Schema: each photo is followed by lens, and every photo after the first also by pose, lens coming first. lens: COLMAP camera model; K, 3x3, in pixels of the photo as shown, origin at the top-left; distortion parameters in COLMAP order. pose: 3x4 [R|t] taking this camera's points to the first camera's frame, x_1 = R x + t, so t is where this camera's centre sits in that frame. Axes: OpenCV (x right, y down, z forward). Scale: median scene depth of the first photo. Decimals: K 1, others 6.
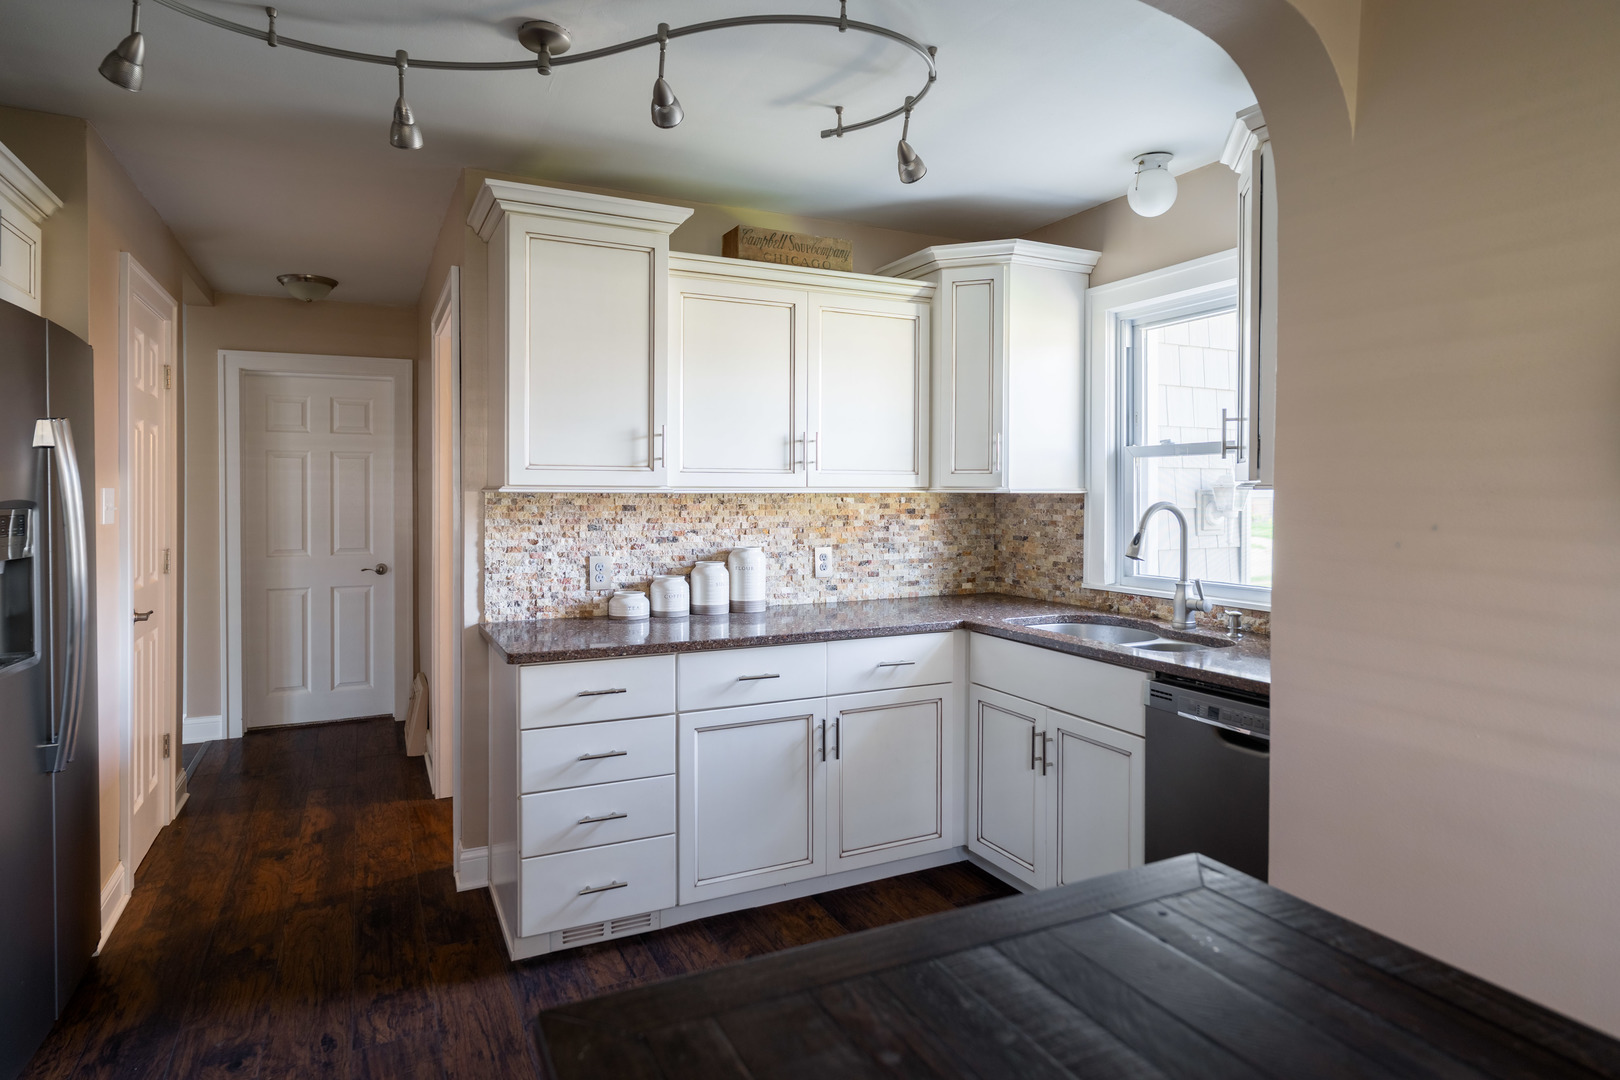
lens RADIAL K [[910.9, 0, 808.4], [0, 910.9, 495.0], [0, 0, 1]] dist [-0.002436, -0.000738]
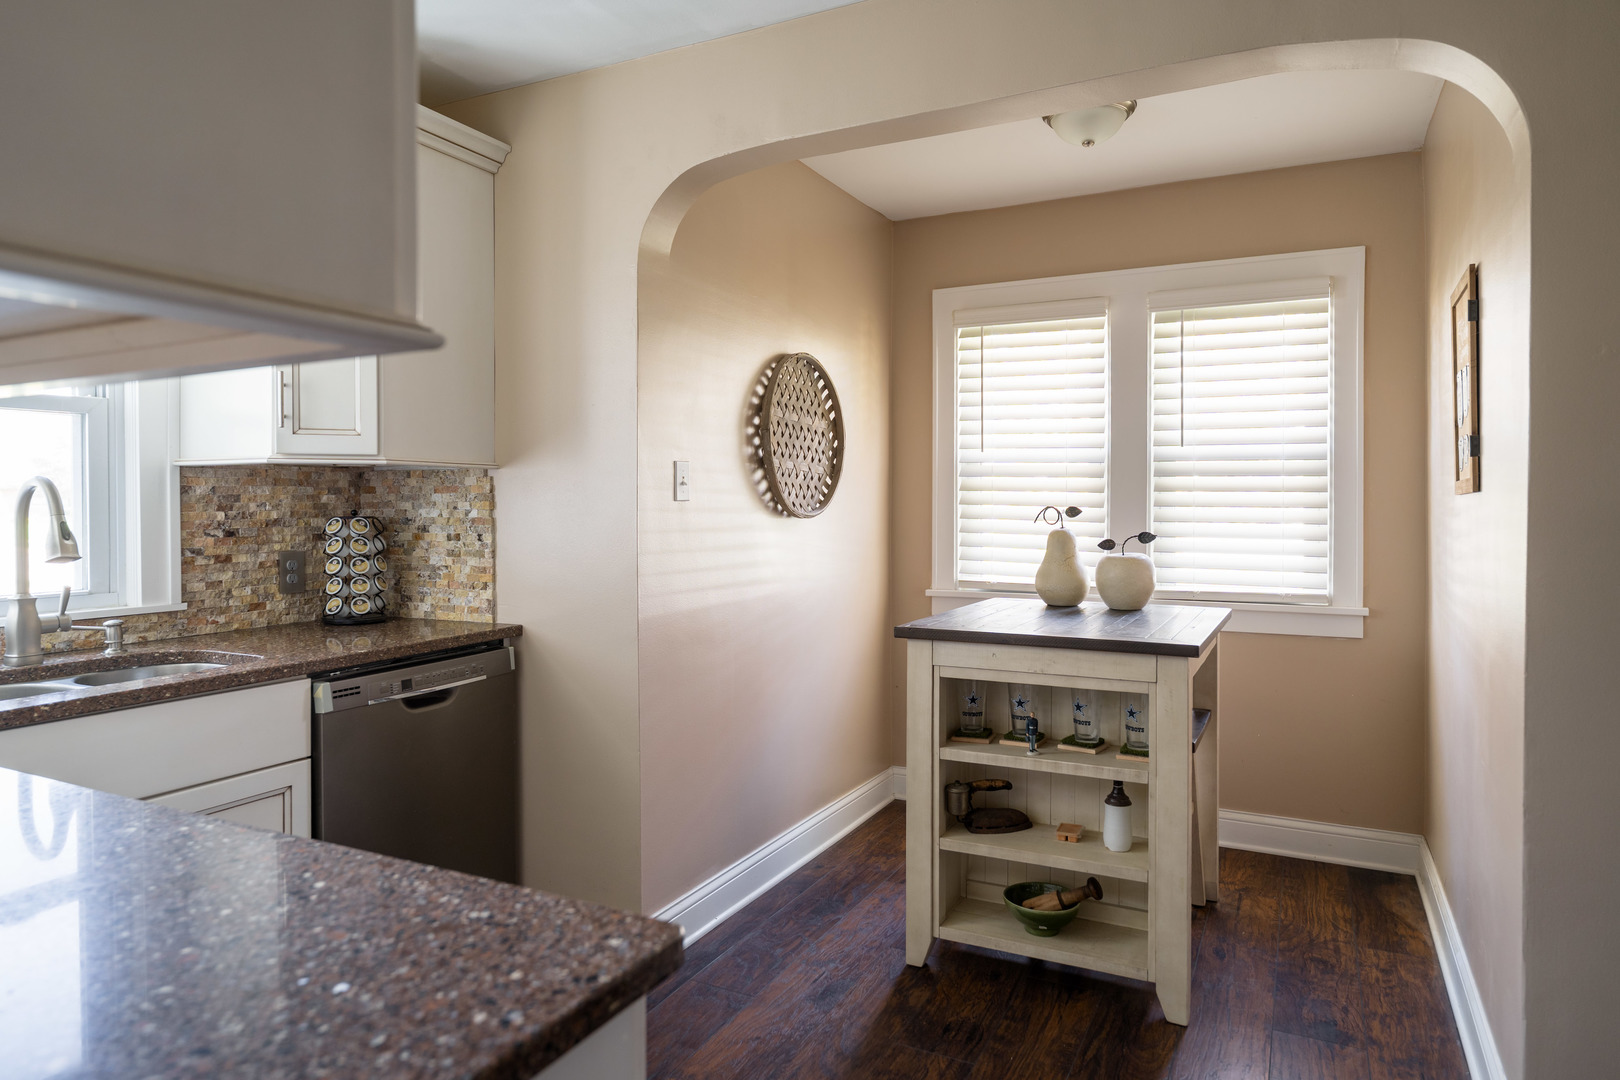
lens RADIAL K [[987.2, 0, 804.5], [0, 987.2, 501.6], [0, 0, 1]] dist [-0.006421, -0.000482]
pose [[-0.603400, 0.000831, 0.797438, -0.464938], [0.002165, 0.999997, 0.000596, 0.024310], [-0.797436, 0.002086, -0.603400, 0.880881]]
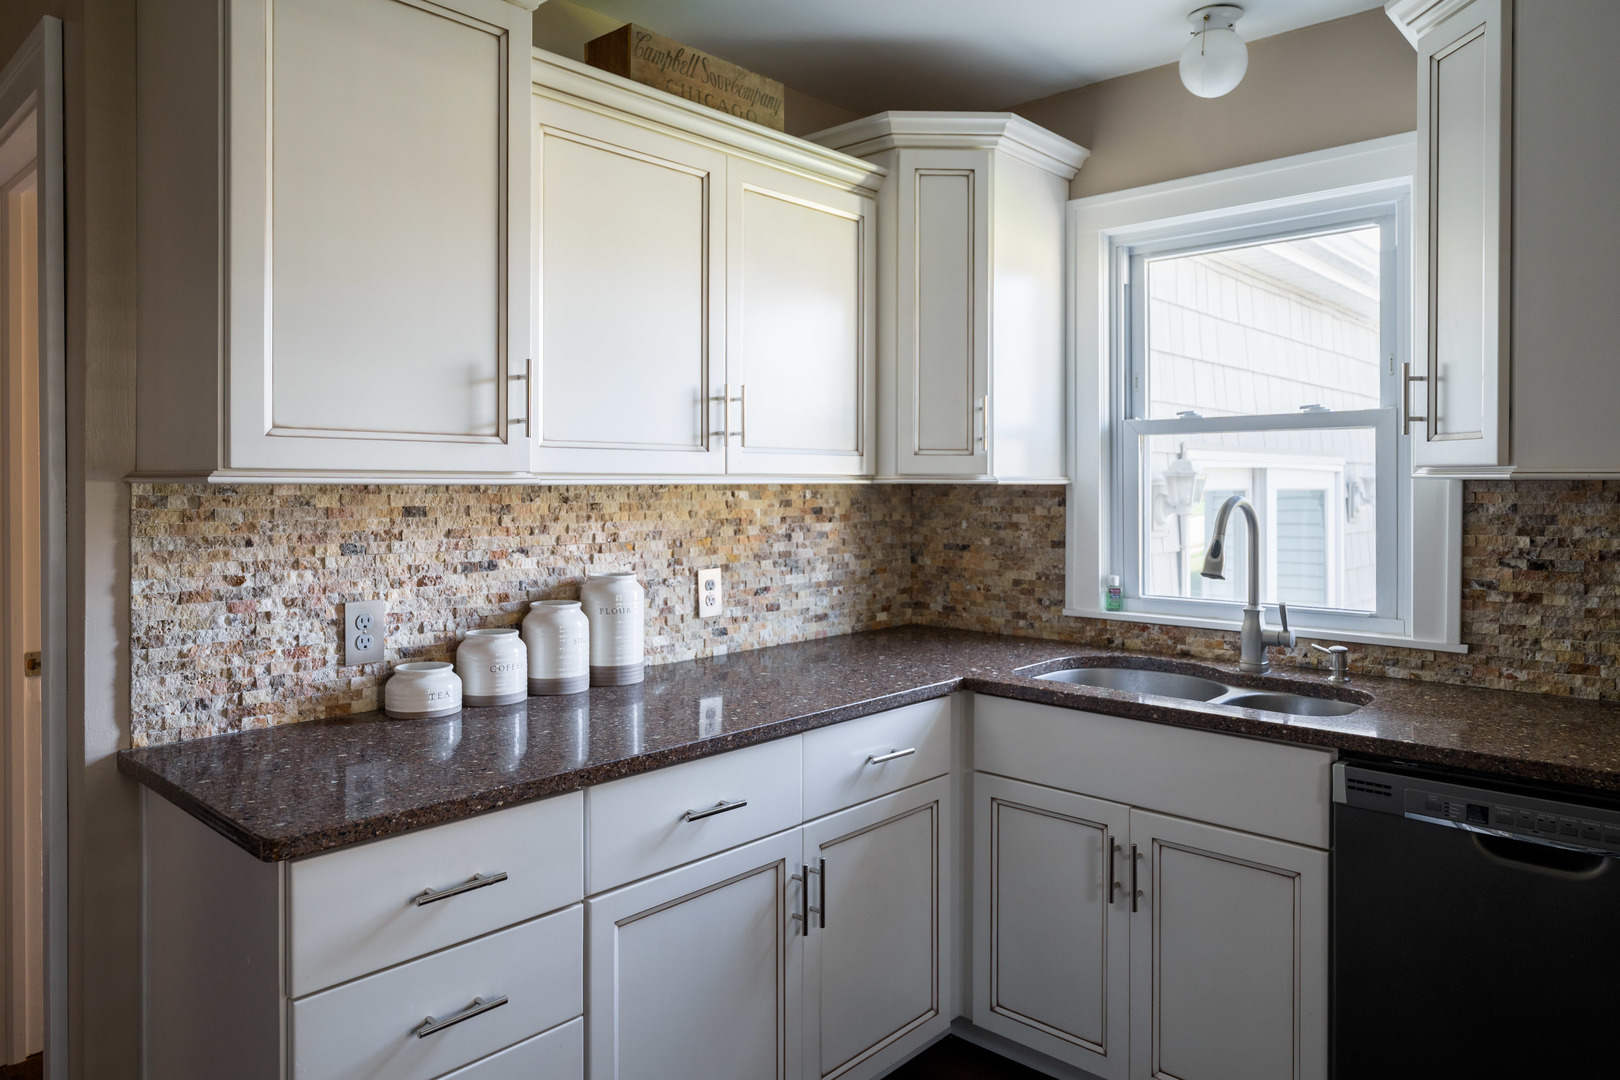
lens RADIAL K [[1065.6, 0, 808.5], [0, 1065.6, 483.9], [0, 0, 1]] dist [-0.000702, 0.001803]
pose [[0.935075, -0.000881, 0.354450, -0.195322], [0.001340, 0.999999, -0.001049, -0.001500], [-0.354448, 0.001456, 0.935075, 0.299294]]
